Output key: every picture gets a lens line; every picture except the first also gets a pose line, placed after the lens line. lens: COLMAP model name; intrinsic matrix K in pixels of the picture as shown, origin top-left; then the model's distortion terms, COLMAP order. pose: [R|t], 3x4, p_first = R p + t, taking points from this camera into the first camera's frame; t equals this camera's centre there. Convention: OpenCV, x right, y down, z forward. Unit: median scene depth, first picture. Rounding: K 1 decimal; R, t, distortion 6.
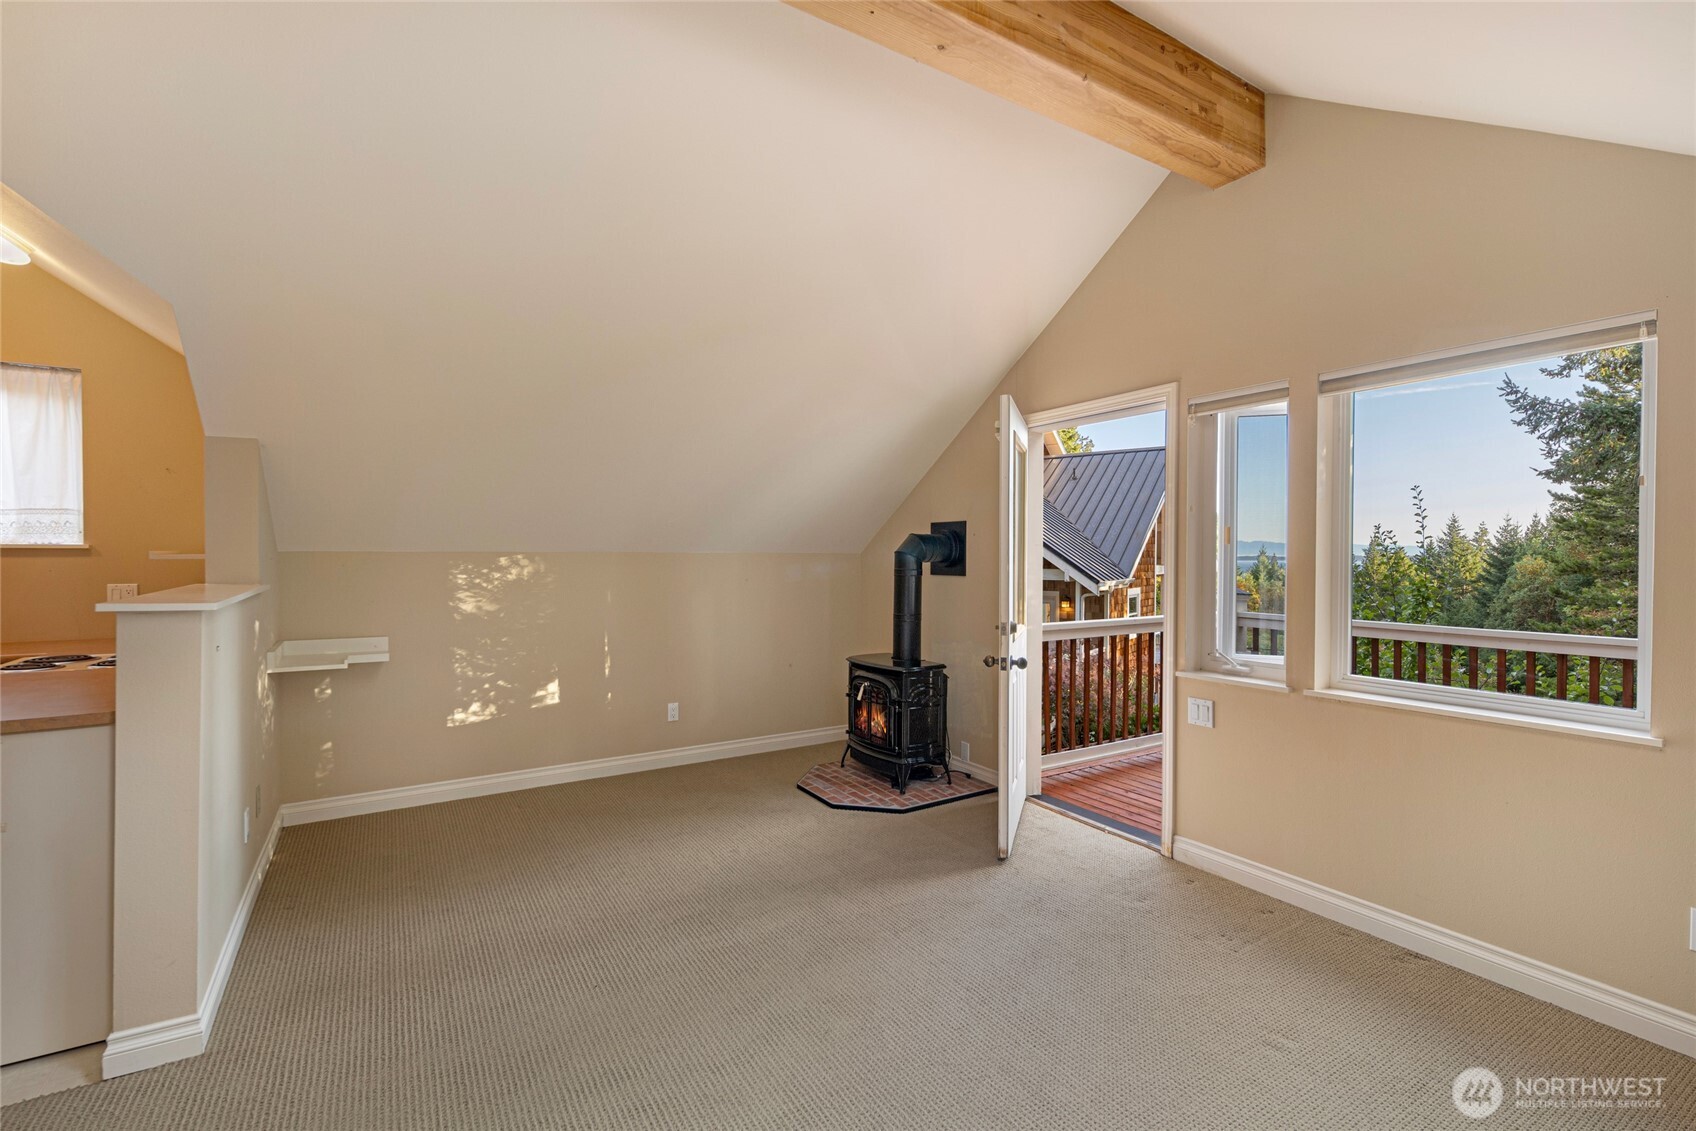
lens RADIAL K [[757.8, 0, 847.3], [0, 757.8, 565.1], [0, 0, 1]] dist [-0.002806, -0.002157]
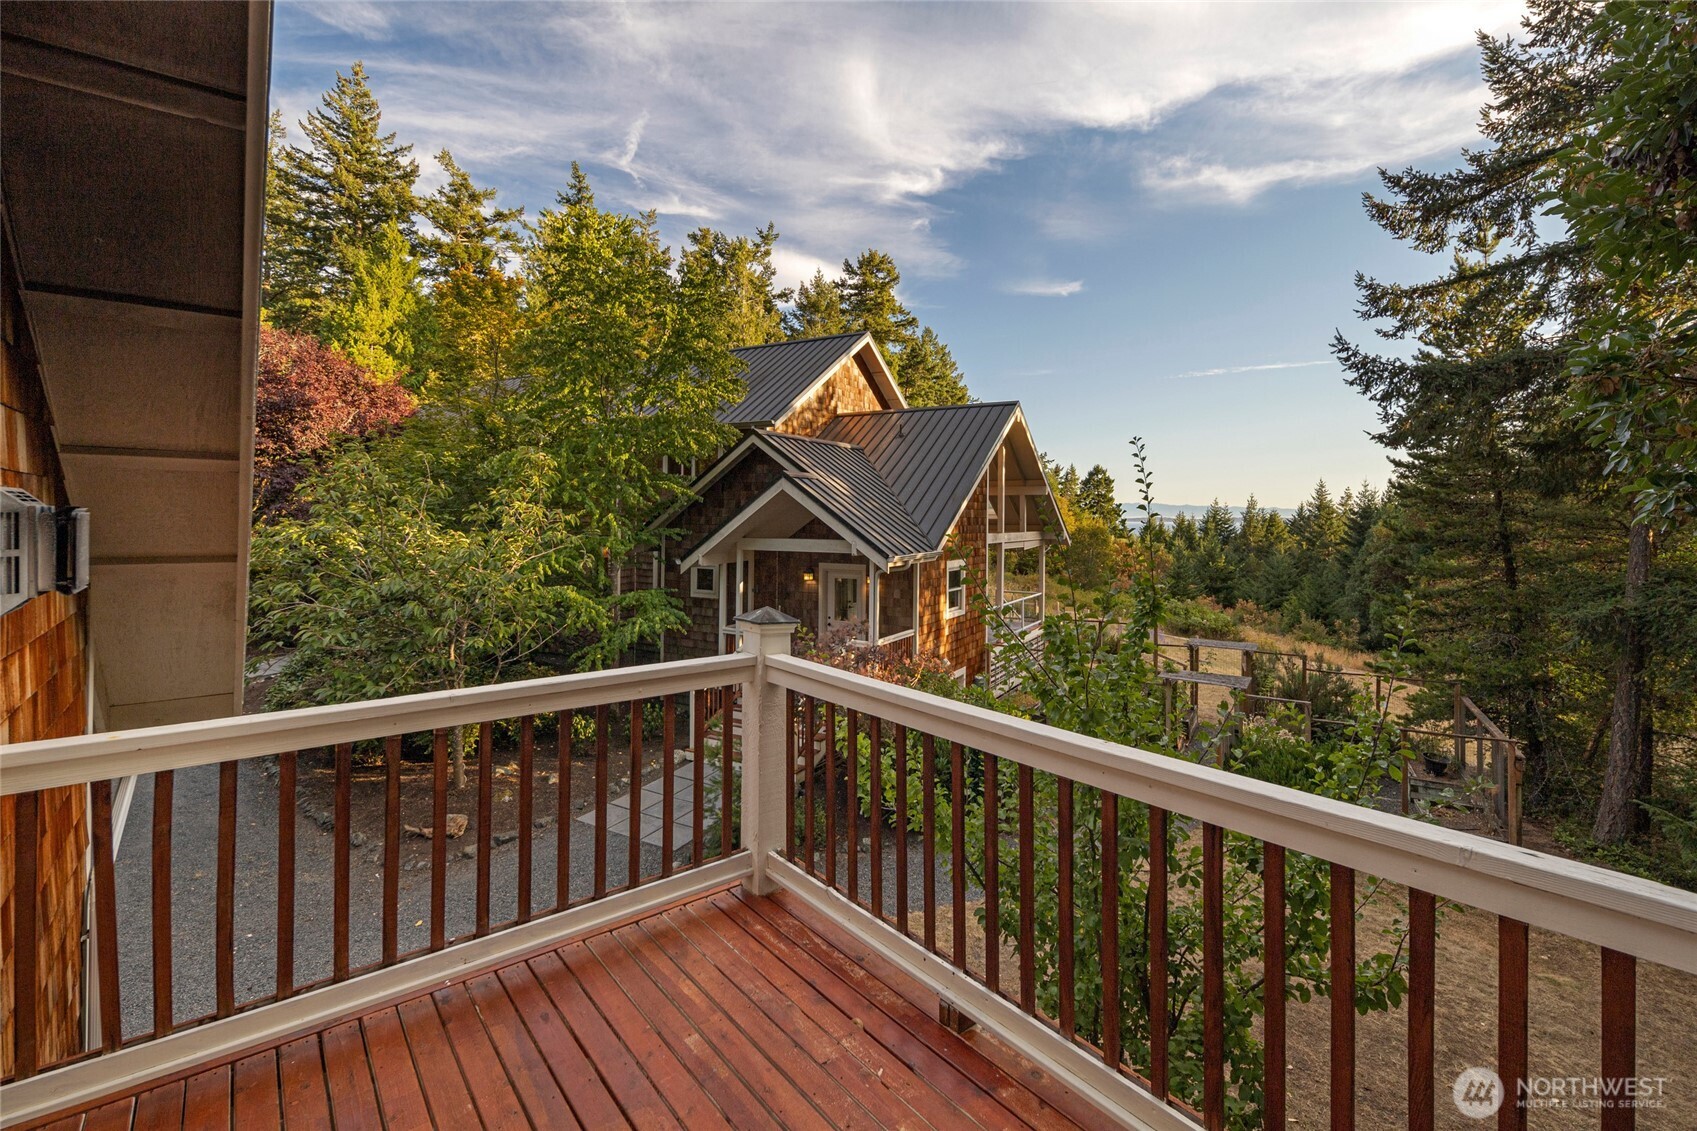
lens RADIAL K [[758.2, 0, 866.6], [0, 758.2, 510.0], [0, 0, 1]] dist [-0.002806, -0.002157]
pose [[0.991774, 0.005723, 0.127872, 0.154523], [-0.003254, 0.999804, -0.019505, -0.009705], [-0.127959, 0.018929, 0.991599, 0.133404]]
